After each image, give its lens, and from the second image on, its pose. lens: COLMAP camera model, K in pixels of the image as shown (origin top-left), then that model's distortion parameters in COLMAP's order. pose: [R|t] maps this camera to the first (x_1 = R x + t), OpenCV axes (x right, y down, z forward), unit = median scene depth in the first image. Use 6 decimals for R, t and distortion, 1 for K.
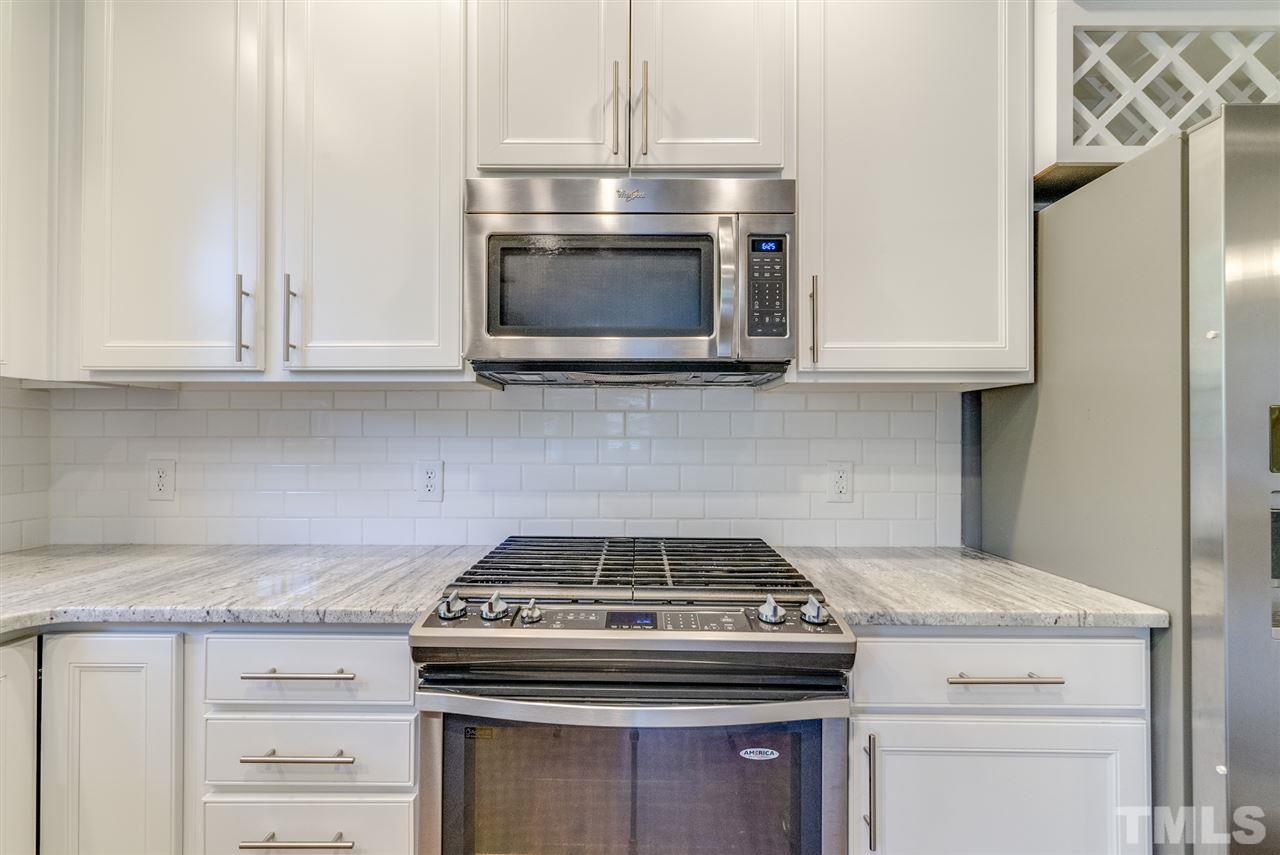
lens RADIAL K [[566.4, 0, 630.0], [0, 566.4, 433.0], [0, 0, 1]] dist [-0.000739, 0.000259]
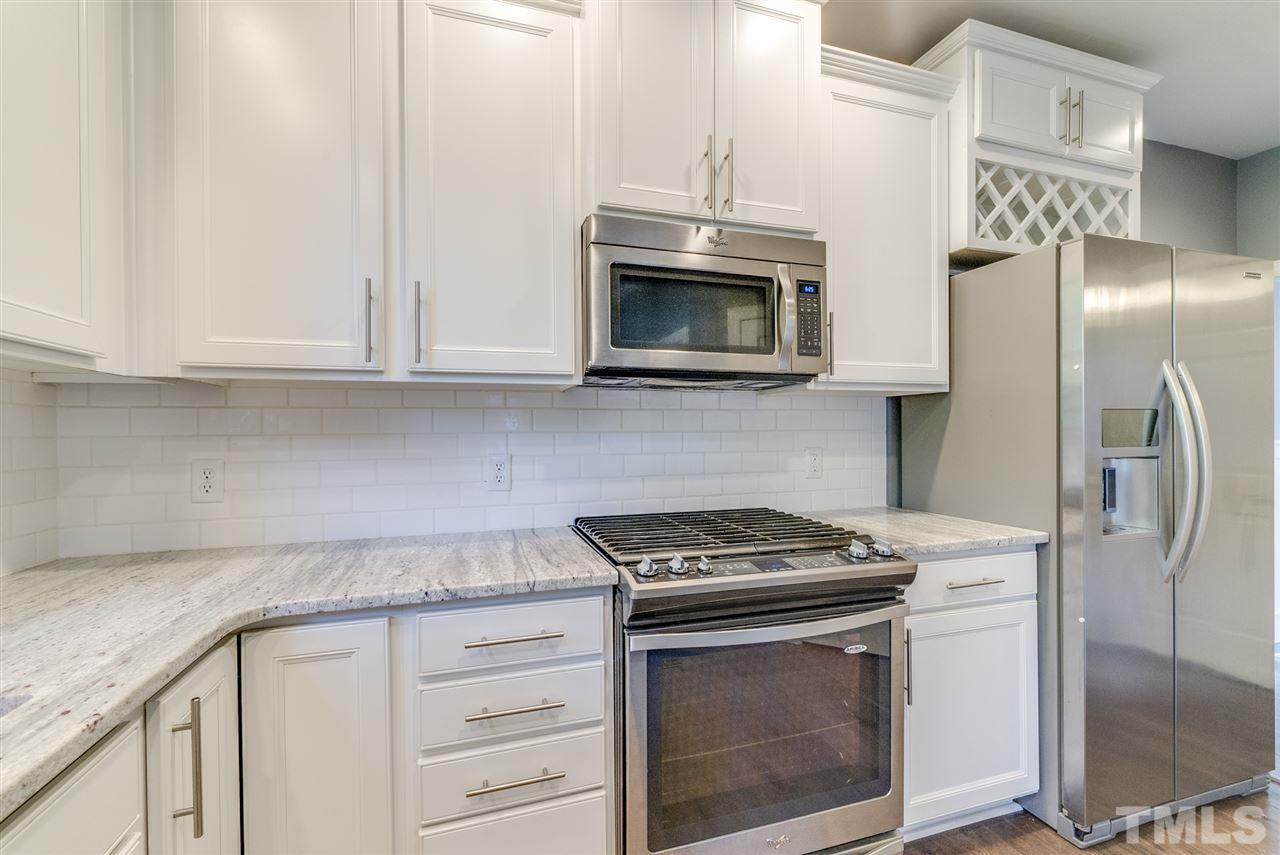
lens RADIAL K [[531.7, 0, 629.3], [0, 531.7, 433.3], [0, 0, 1]] dist [-0.001383, -0.000025]
pose [[0.952231, -0.010840, 0.305186, -0.558266], [0.007449, 0.999897, 0.012275, -0.003564], [-0.305288, -0.009416, 0.952213, -0.084168]]
